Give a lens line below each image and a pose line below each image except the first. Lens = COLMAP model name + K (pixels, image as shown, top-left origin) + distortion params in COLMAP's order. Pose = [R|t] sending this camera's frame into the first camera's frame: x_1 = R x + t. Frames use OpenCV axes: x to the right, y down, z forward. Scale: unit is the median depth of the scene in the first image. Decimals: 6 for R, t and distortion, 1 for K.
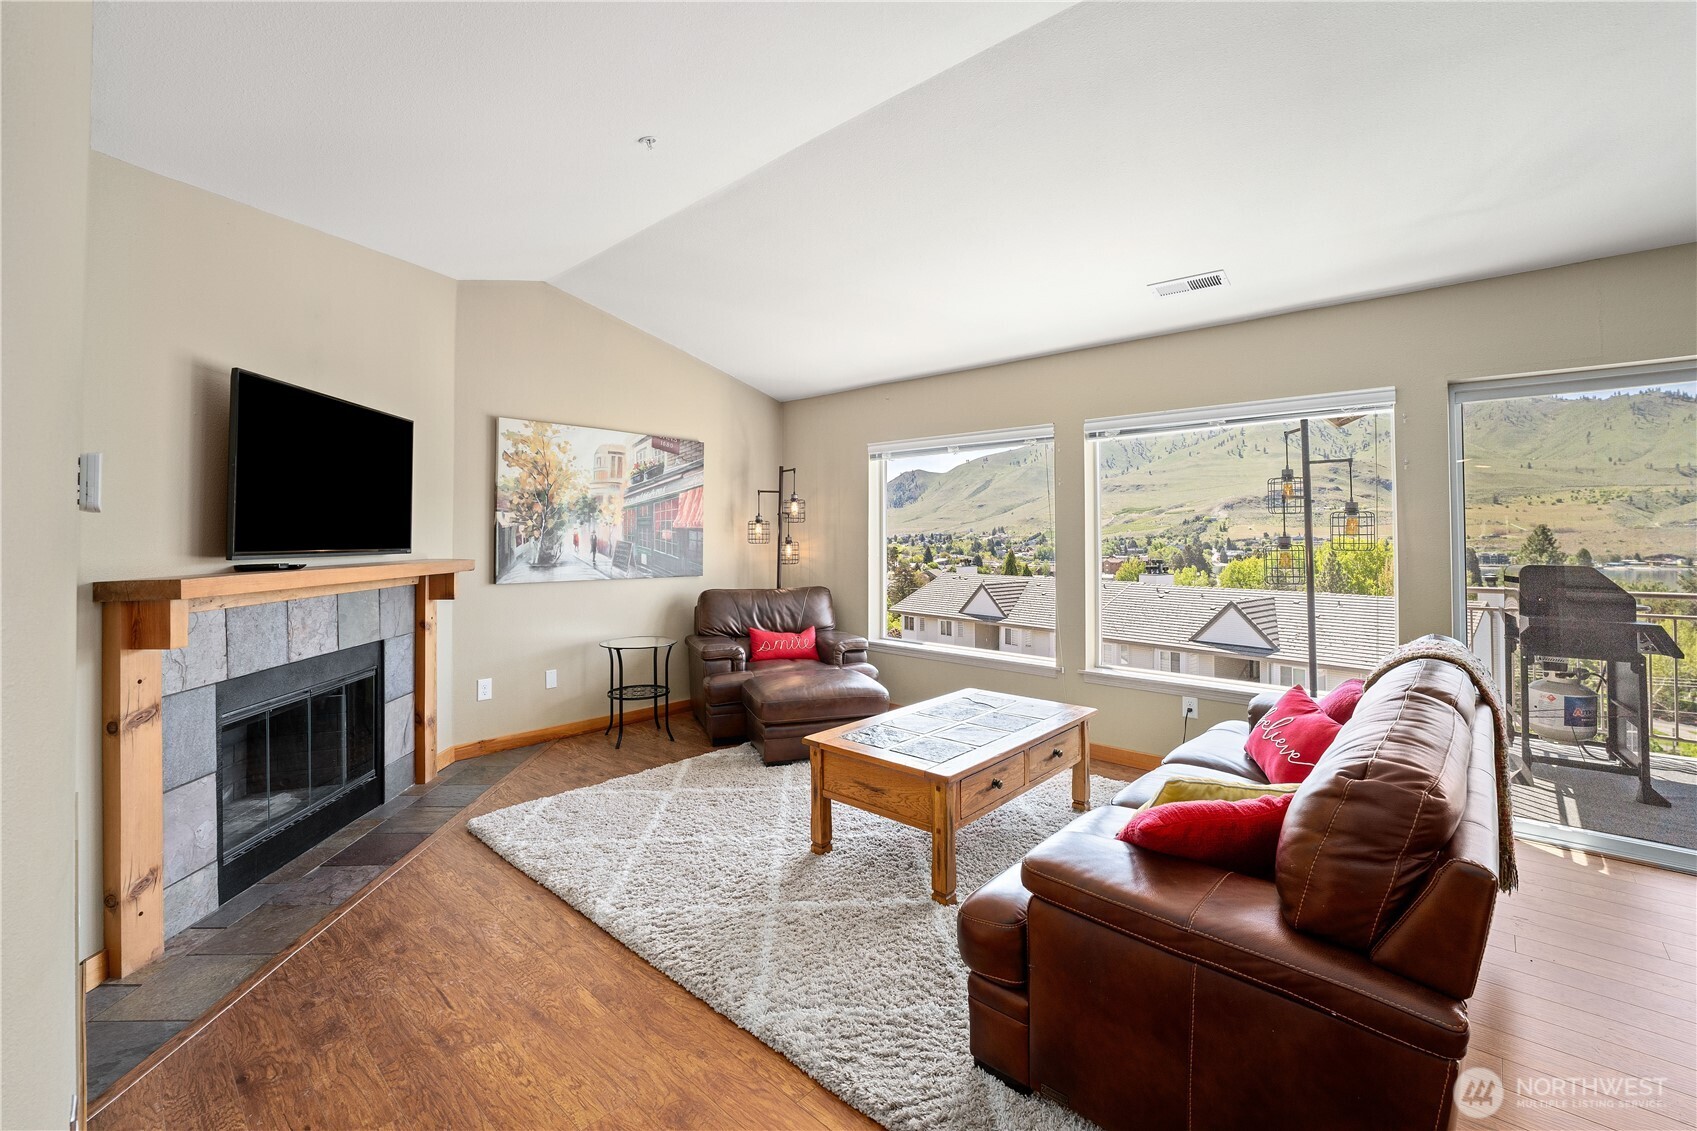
lens RADIAL K [[707.0, 0, 847.6], [0, 707.0, 521.1], [0, 0, 1]] dist [-0.024630, 0.003396]
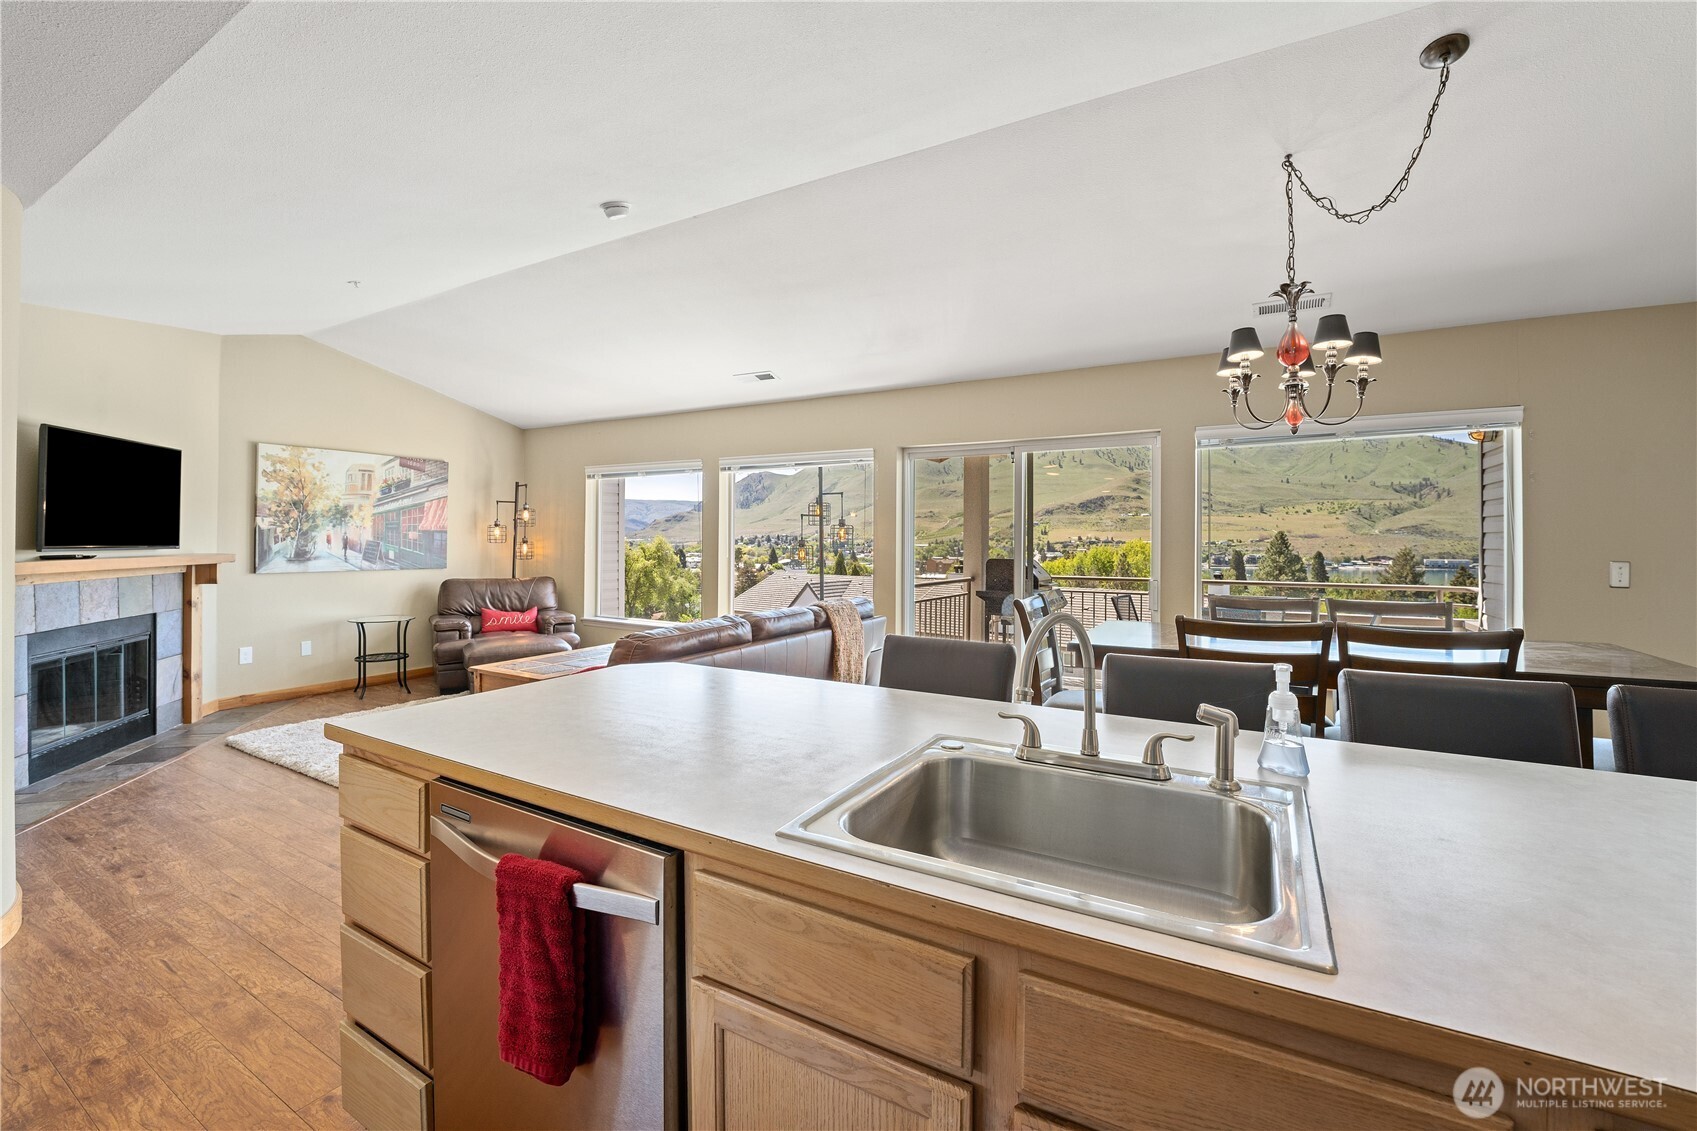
lens RADIAL K [[707.0, 0, 845.3], [0, 707.0, 532.3], [0, 0, 1]] dist [-0.024630, 0.003396]
pose [[0.978686, 0.007701, 0.205220, 0.283664], [-0.010657, 0.999855, 0.013302, -0.013314], [-0.205087, -0.015205, 0.978626, -0.450233]]
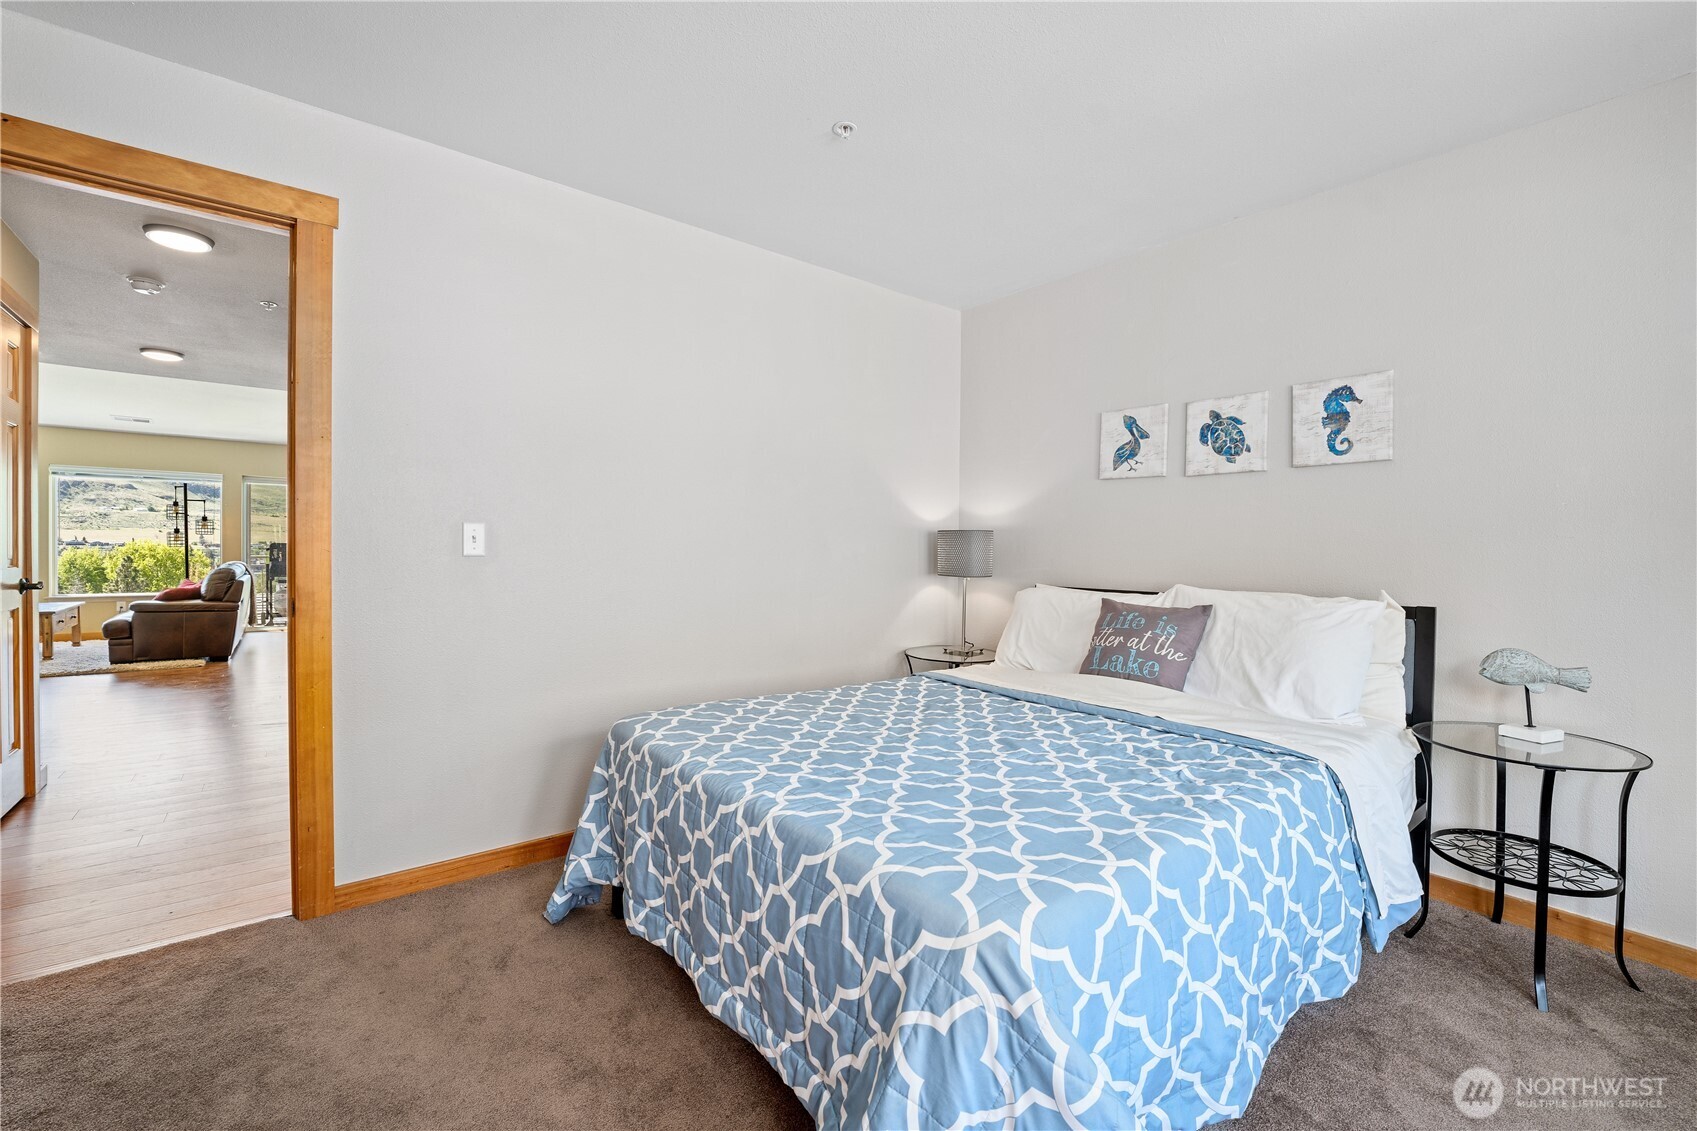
lens RADIAL K [[707.0, 0, 858.3], [0, 707.0, 551.7], [0, 0, 1]] dist [-0.024630, 0.003396]
pose [[0.143971, -0.005127, 0.989569, -1.139541], [-0.029182, 0.999530, 0.009424, 0.006561], [-0.989152, -0.030235, 0.143753, -1.373218]]
